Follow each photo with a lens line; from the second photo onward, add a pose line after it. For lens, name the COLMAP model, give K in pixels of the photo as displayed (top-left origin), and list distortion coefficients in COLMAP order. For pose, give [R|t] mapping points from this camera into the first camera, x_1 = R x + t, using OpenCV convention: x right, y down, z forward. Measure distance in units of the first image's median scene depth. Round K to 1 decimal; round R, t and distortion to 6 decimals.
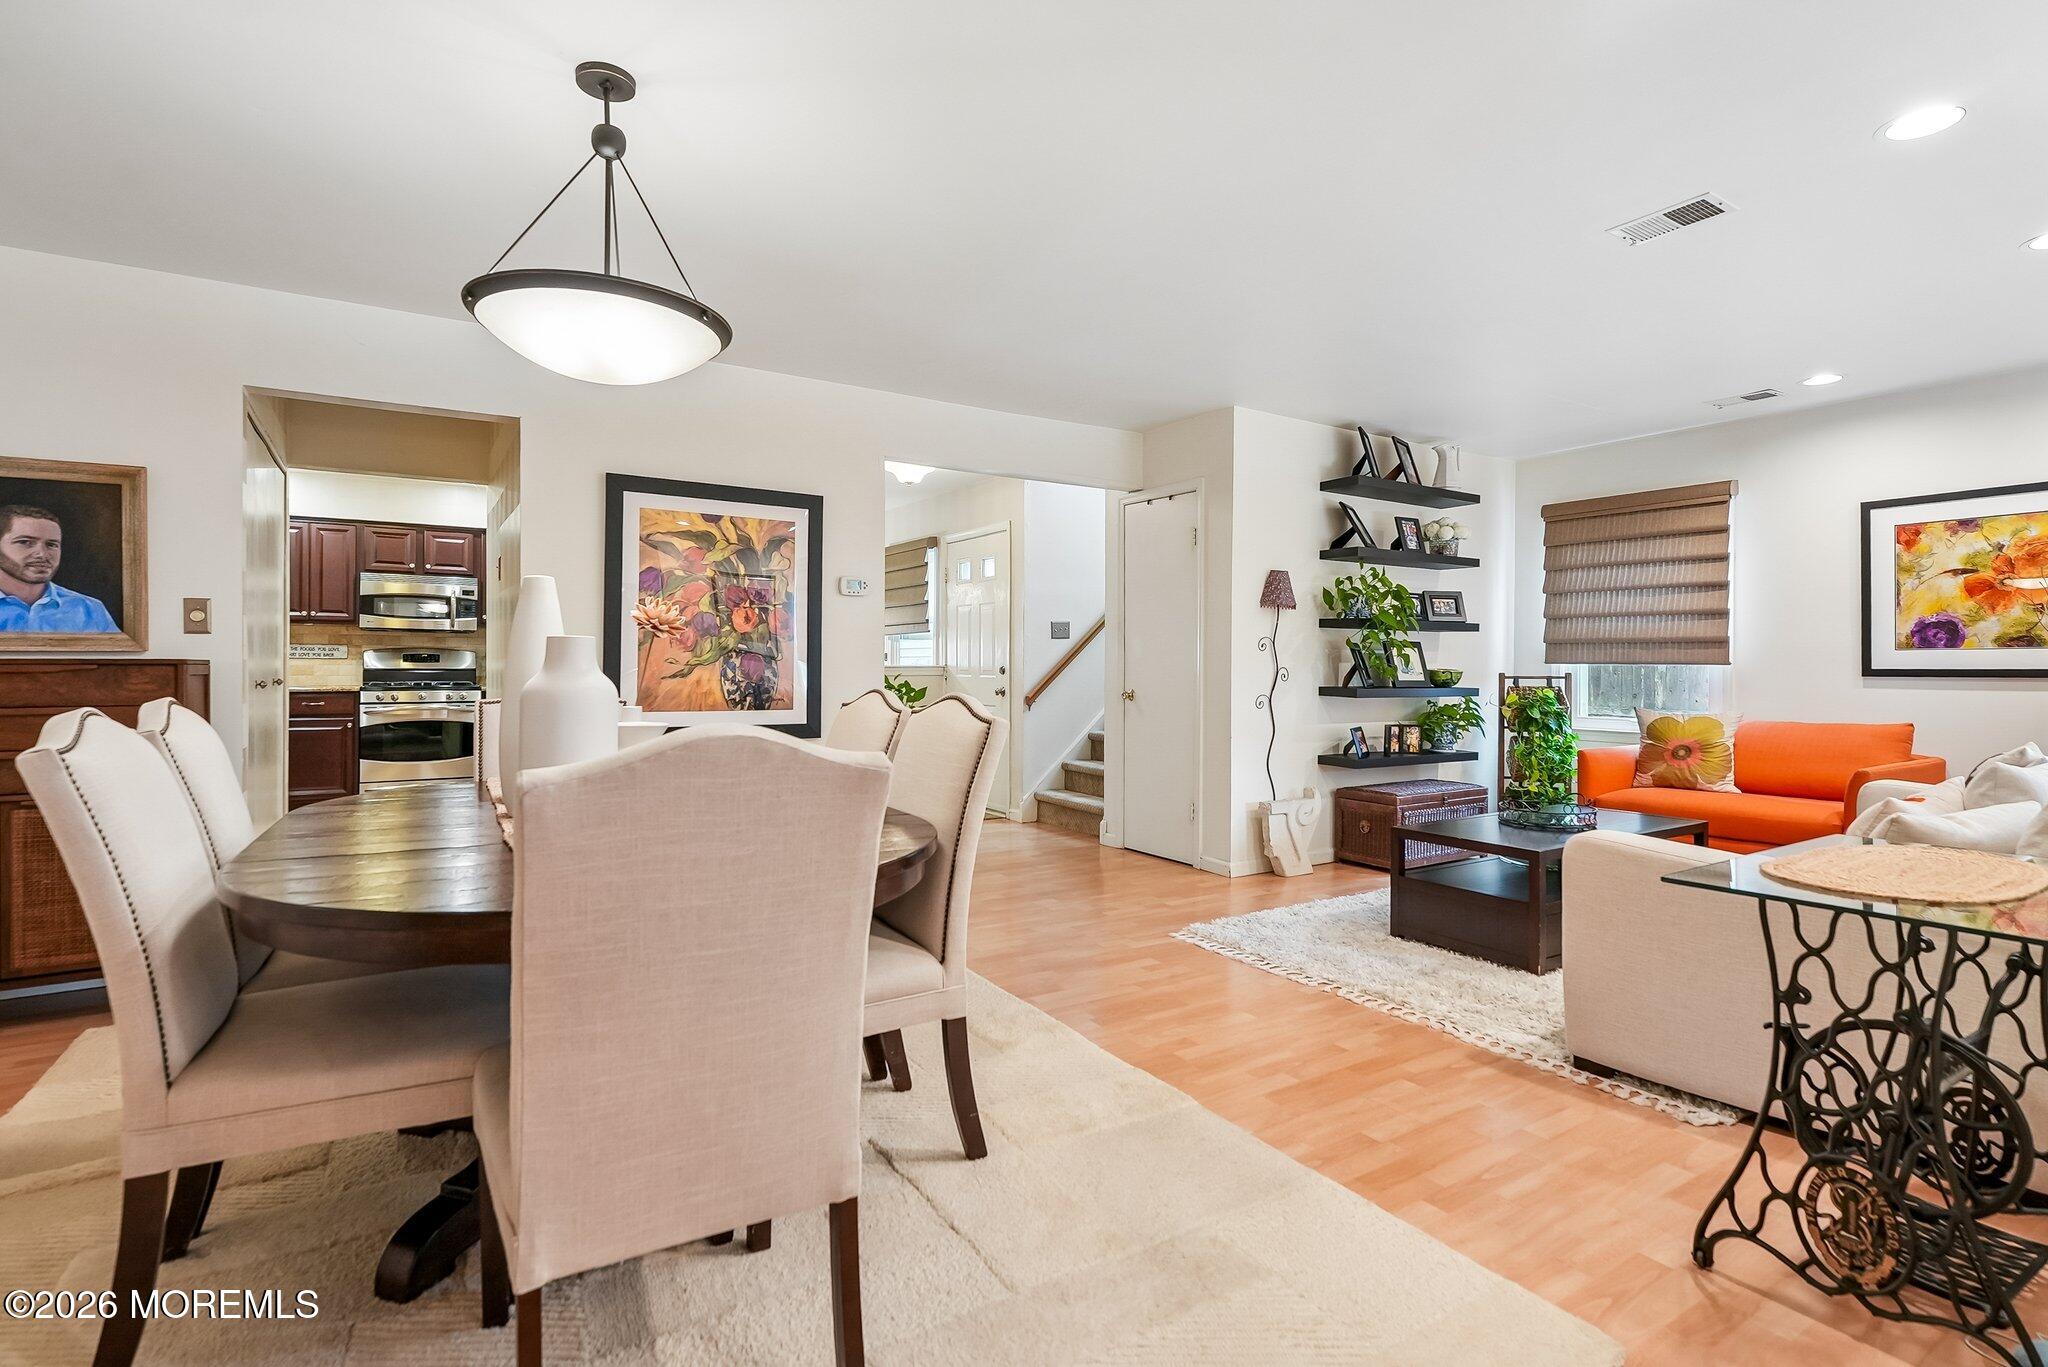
lens RADIAL K [[978.4, 0, 1020.5], [0, 978.4, 663.5], [0, 0, 1]] dist [-0.000779, -0.000297]
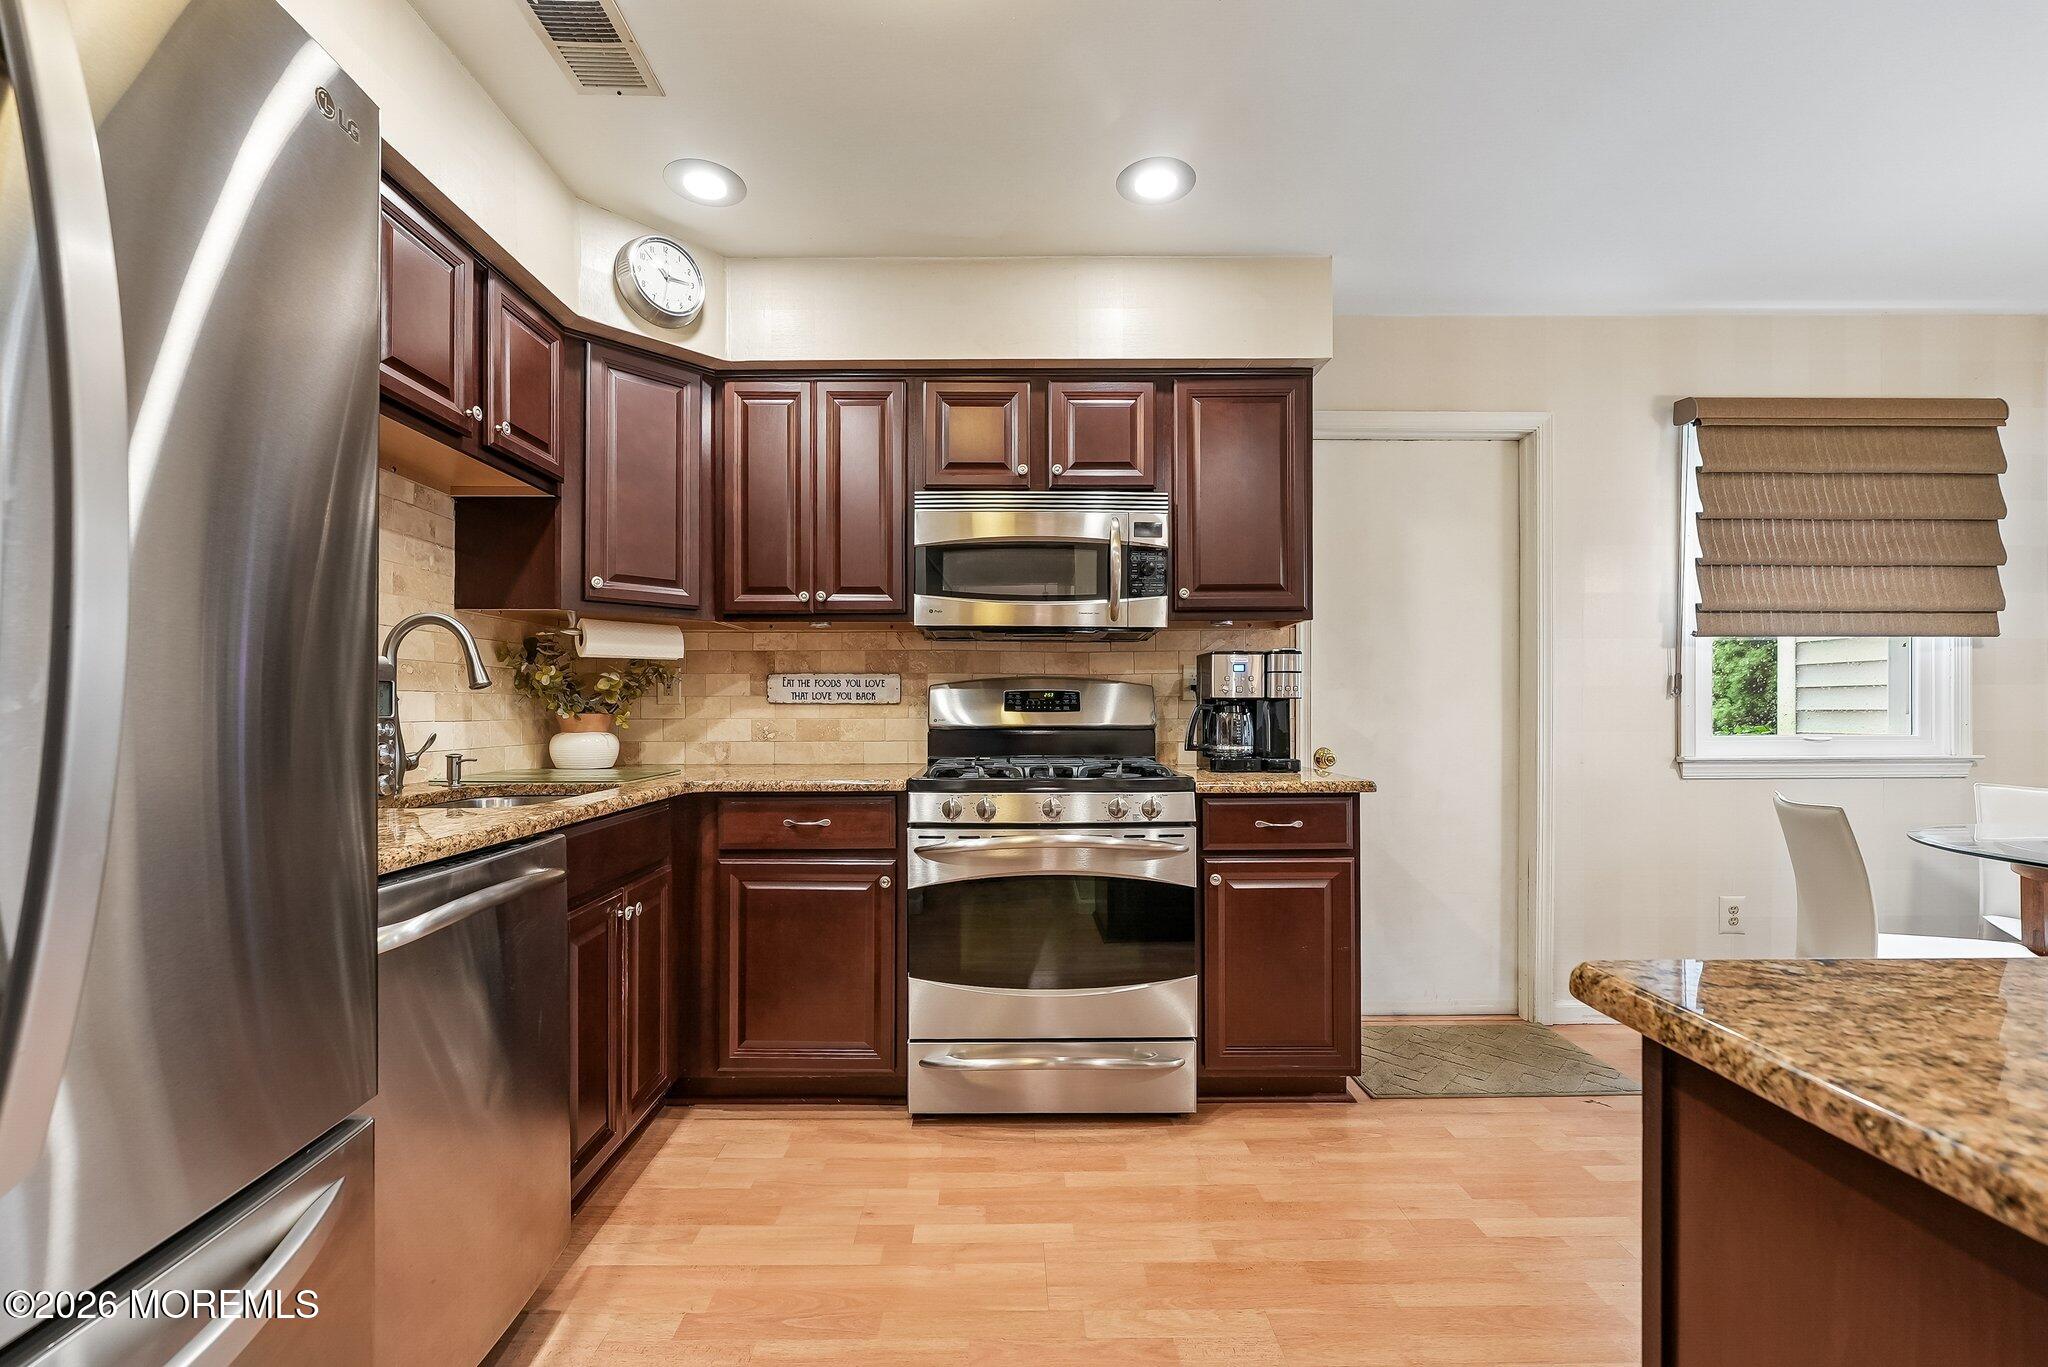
lens RADIAL K [[832.1, 0, 1013.3], [0, 832.1, 703.2], [0, 0, 1]] dist [-0.000825, -0.000053]
pose [[0.851300, -0.007020, -0.524632, -0.648829], [0.005727, 0.999975, -0.004088, -0.005048], [0.524648, 0.000476, 0.851319, 1.026787]]
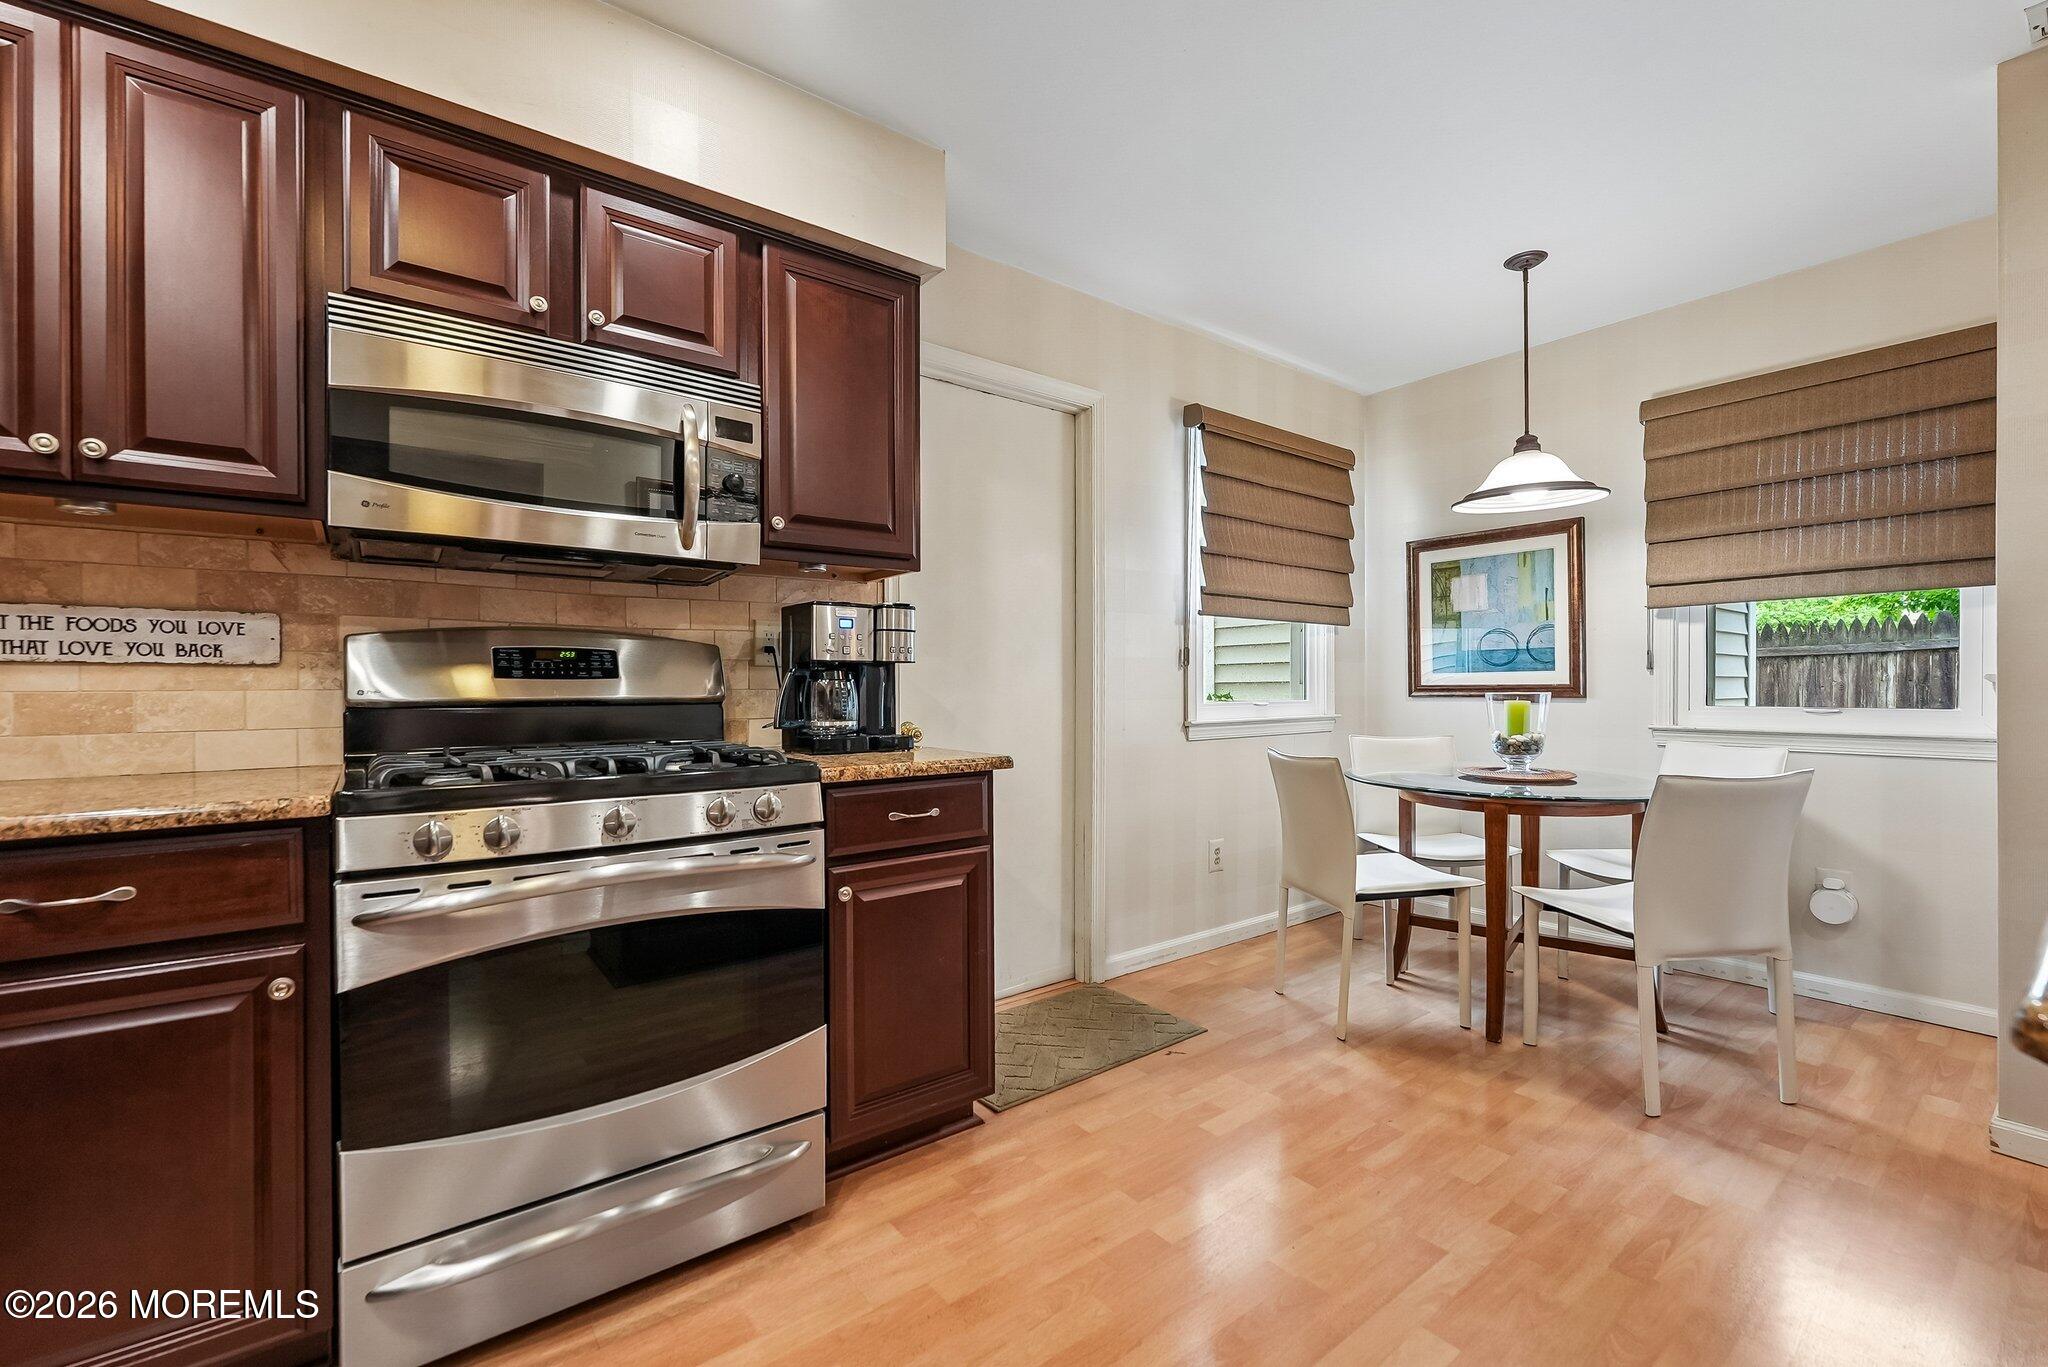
lens RADIAL K [[849.0, 0, 1011.9], [0, 849.0, 690.6], [0, 0, 1]] dist [-0.003134, -0.000376]
pose [[0.996342, -0.007901, 0.085087, -0.749323], [0.007307, 0.999947, 0.007286, 0.002340], [-0.085140, -0.006638, 0.996347, 1.107862]]
